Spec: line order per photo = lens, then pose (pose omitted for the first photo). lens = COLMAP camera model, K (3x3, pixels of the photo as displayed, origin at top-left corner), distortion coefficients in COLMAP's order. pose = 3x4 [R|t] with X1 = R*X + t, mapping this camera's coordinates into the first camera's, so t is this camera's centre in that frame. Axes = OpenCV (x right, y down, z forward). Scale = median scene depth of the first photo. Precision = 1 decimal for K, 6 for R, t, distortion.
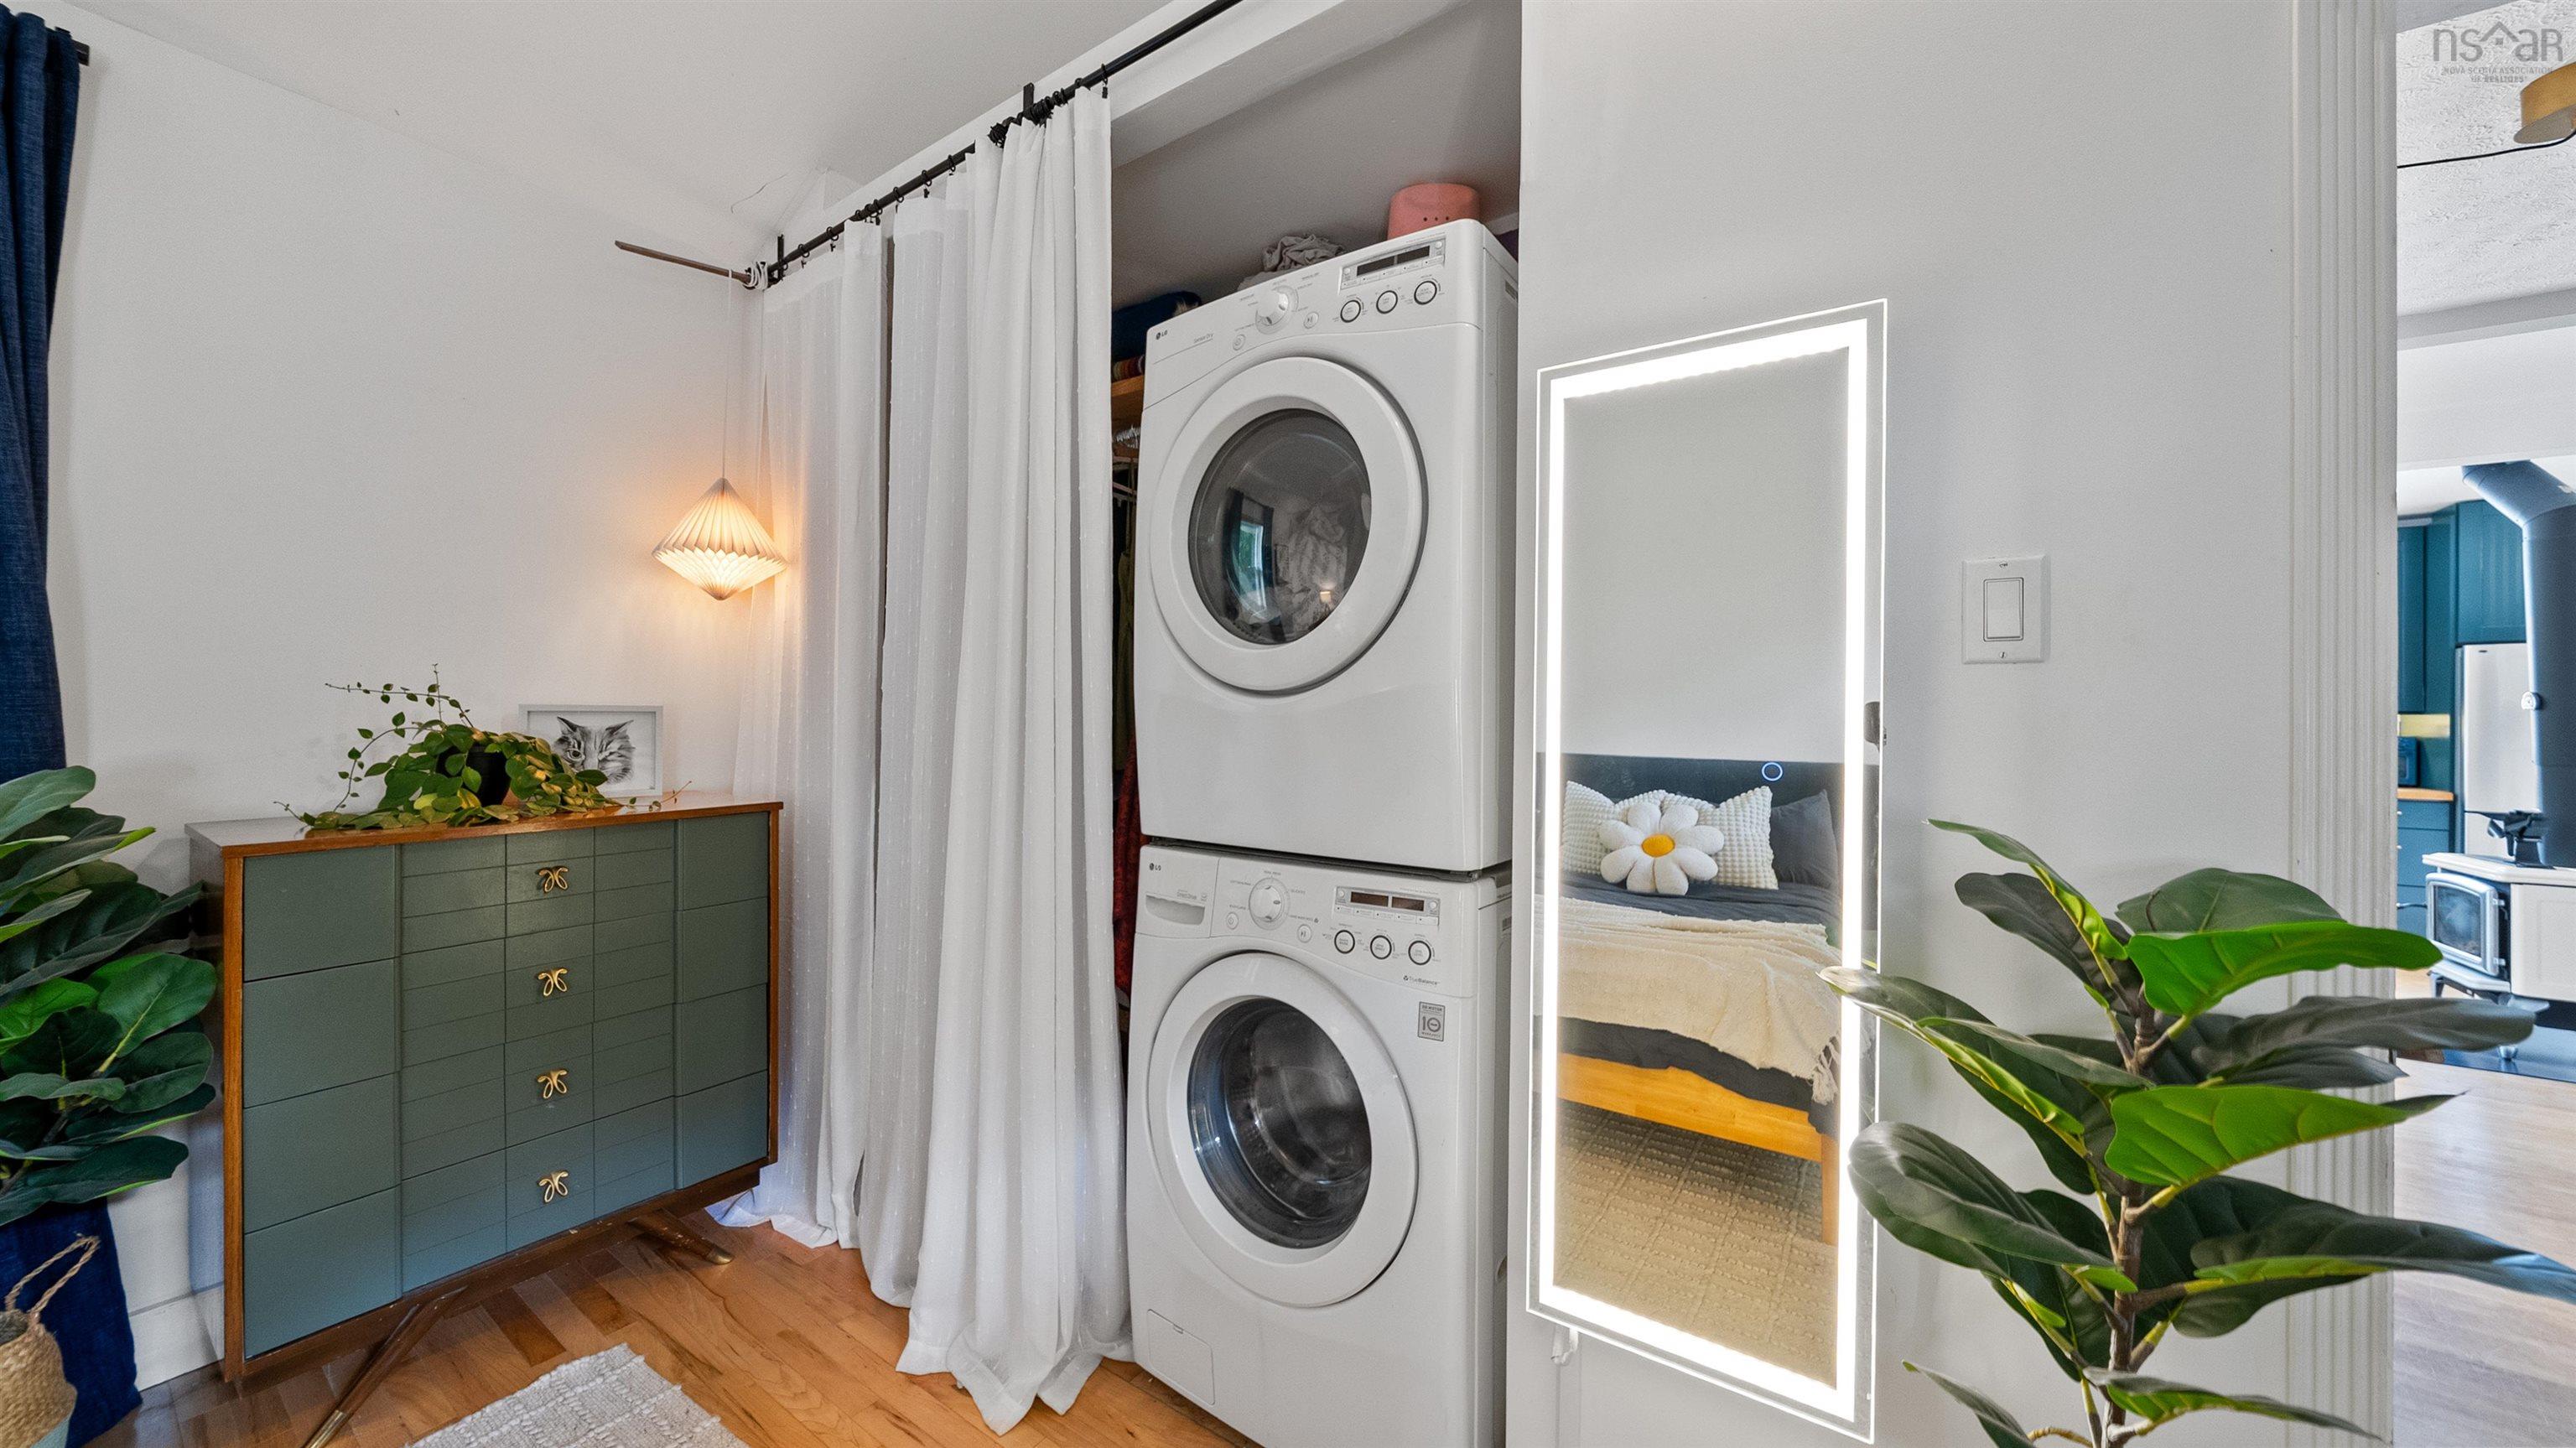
lens RADIAL K [[897.5, 0, 1286.6], [0, 897.5, 700.8], [0, 0, 1]] dist [-0.001738, -0.000136]
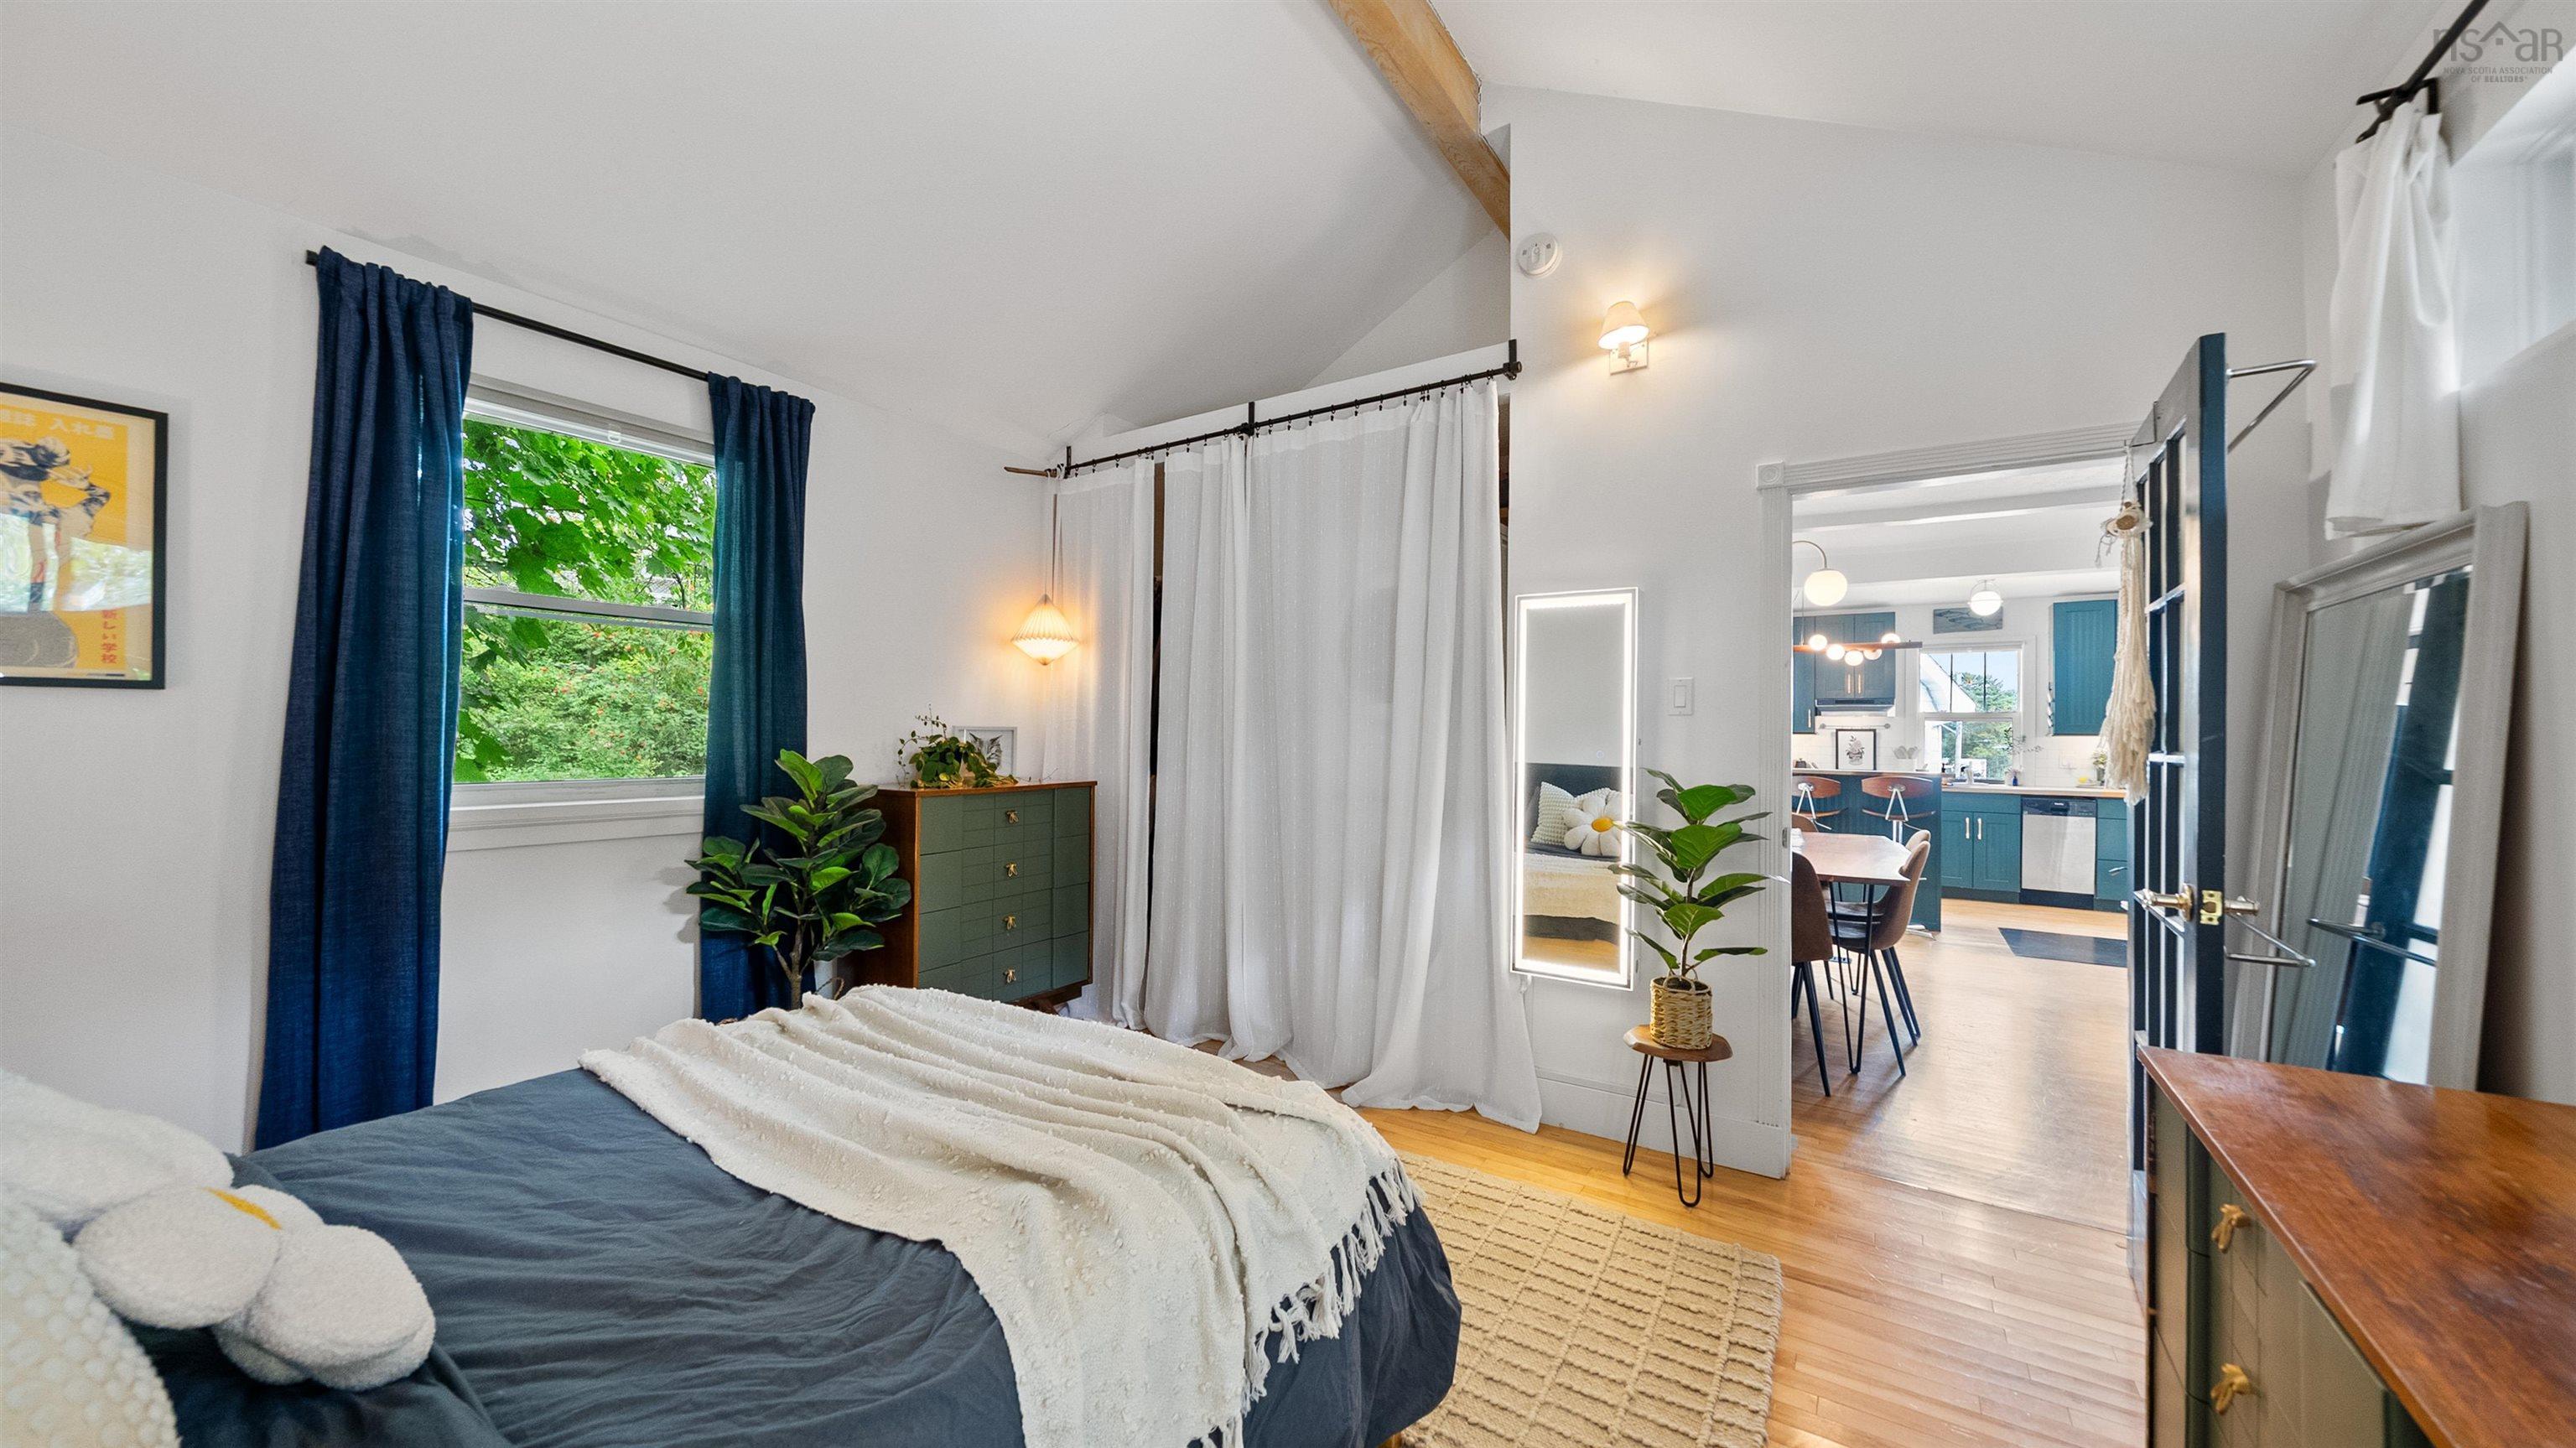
lens RADIAL K [[945.3, 0, 1281.0], [0, 945.3, 719.2], [0, 0, 1]] dist [-0.001329, -0.000076]
pose [[0.999887, 0.004358, 0.014421, -0.223504], [-0.004351, 0.999990, -0.000558, -0.011397], [-0.014424, 0.000495, 0.999896, -0.894355]]
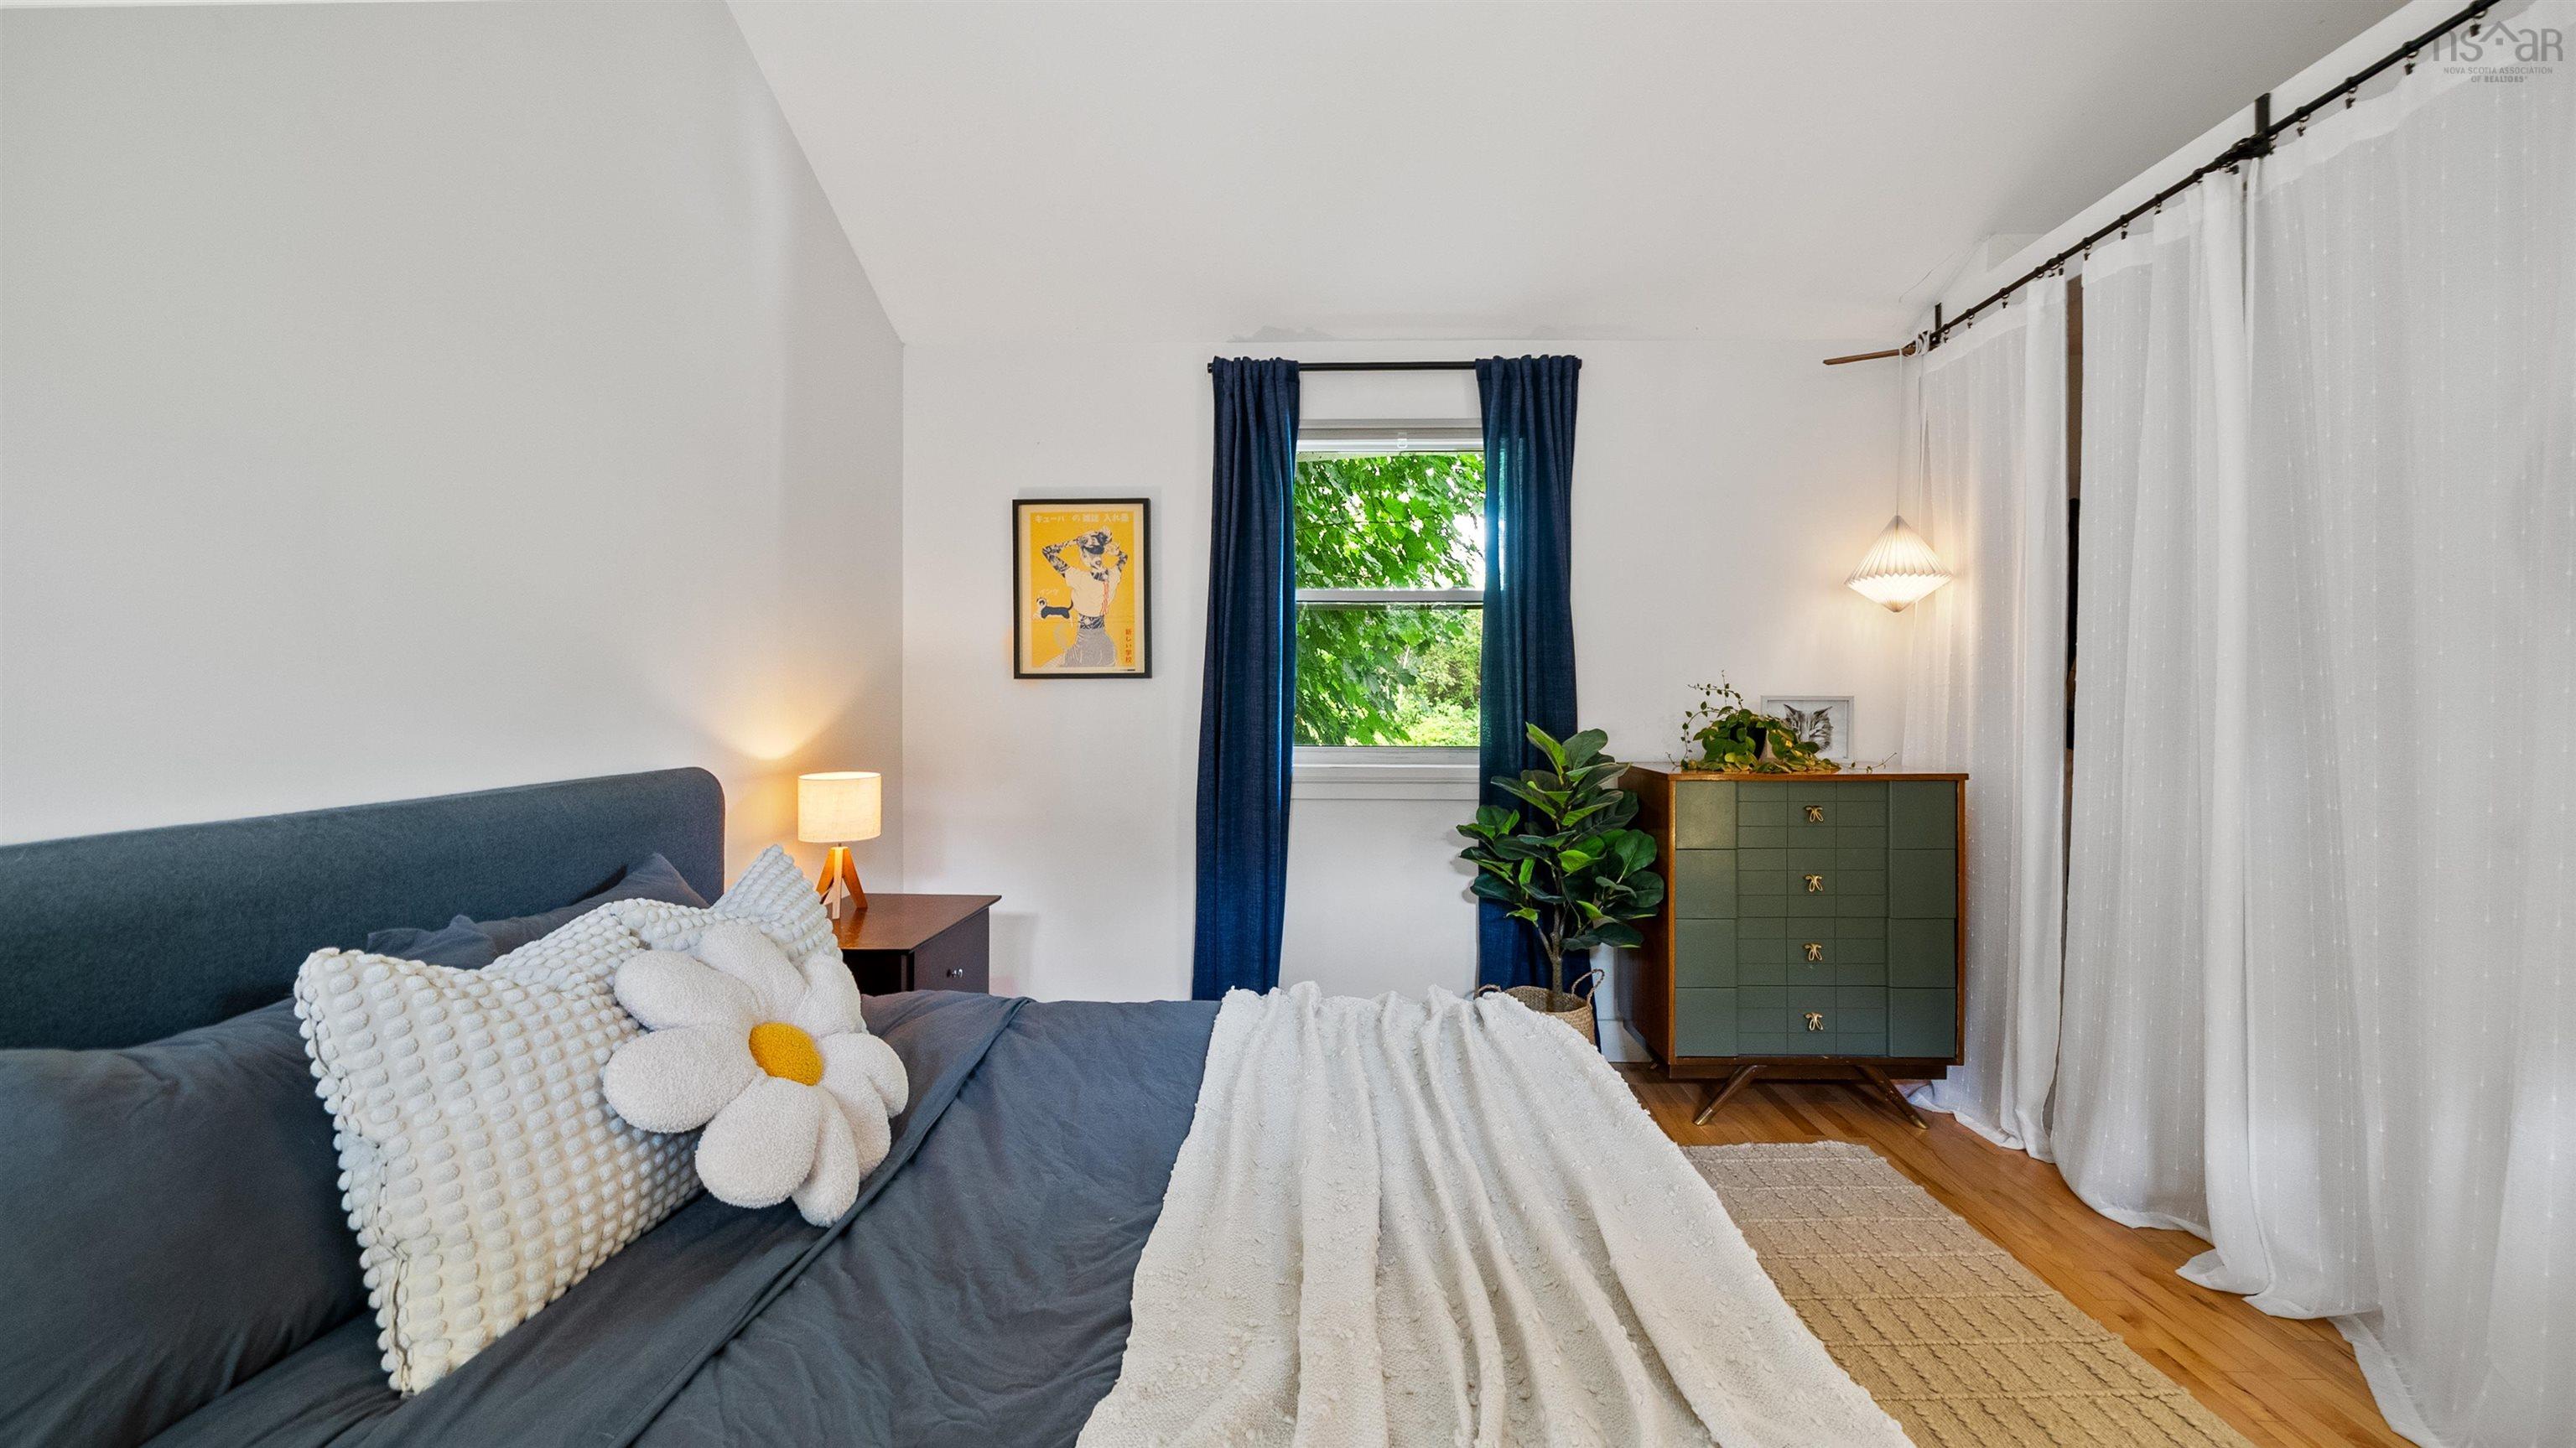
lens RADIAL K [[910.1, 0, 1282.9], [0, 910.1, 694.2], [0, 0, 1]] dist [-0.001343, -0.000064]
pose [[0.539439, -0.005301, -0.842008, -0.017368], [0.014352, 0.999893, 0.002899, -0.013852], [0.841902, -0.013648, 0.539458, -0.469263]]
